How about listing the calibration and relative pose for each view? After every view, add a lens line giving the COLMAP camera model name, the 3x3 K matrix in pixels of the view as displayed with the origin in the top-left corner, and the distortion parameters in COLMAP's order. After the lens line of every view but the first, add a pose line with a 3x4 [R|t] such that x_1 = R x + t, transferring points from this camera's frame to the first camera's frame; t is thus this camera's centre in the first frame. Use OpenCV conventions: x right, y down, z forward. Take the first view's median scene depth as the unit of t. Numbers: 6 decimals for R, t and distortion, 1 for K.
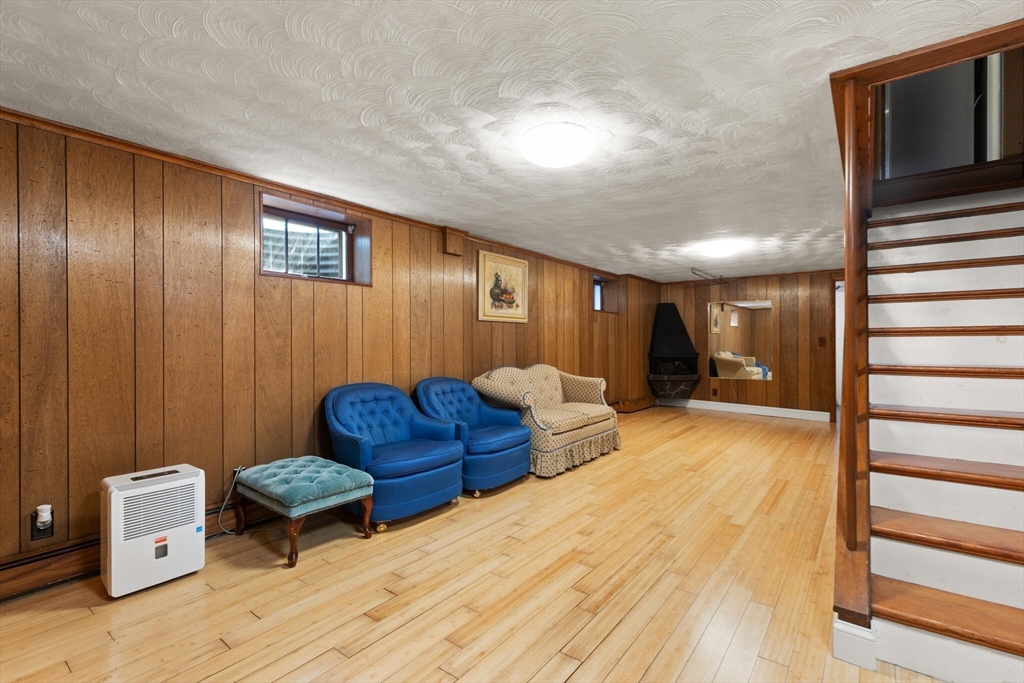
lens RADIAL K [[470.7, 0, 522.2], [0, 470.7, 342.7], [0, 0, 1]] dist [0.003822, -0.001382]
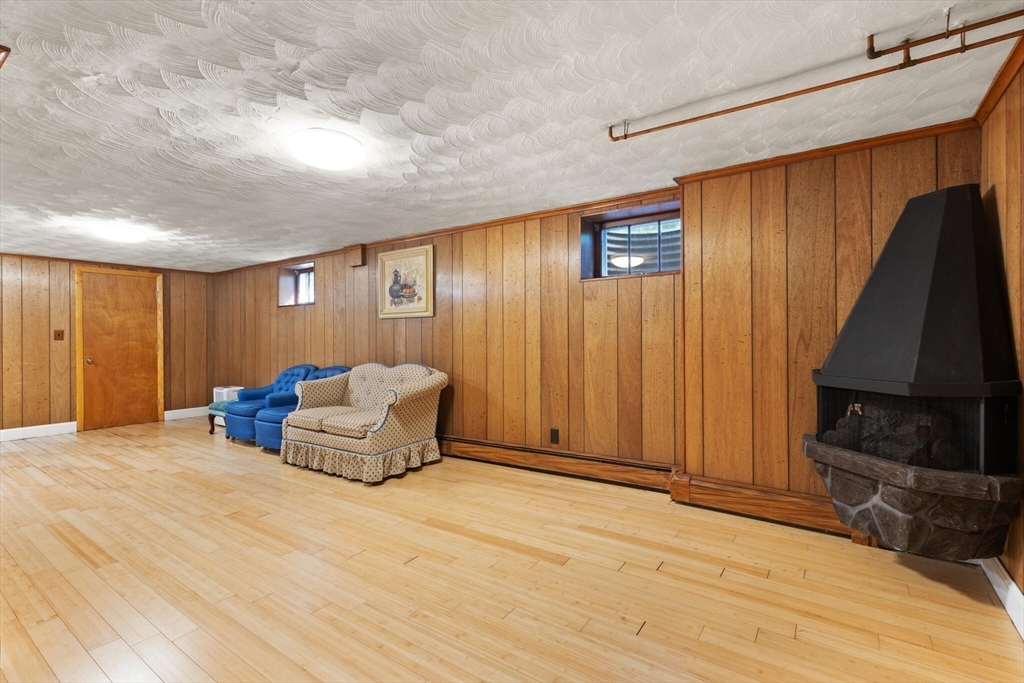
lens RADIAL K [[470.7, 0, 520.7], [0, 470.7, 339.3], [0, 0, 1]] dist [0.003822, -0.001382]
pose [[0.029960, 0.009129, -0.999509, 0.962304], [0.008618, 0.999919, 0.009391, -0.007067], [0.999514, -0.008895, 0.029878, 1.238055]]
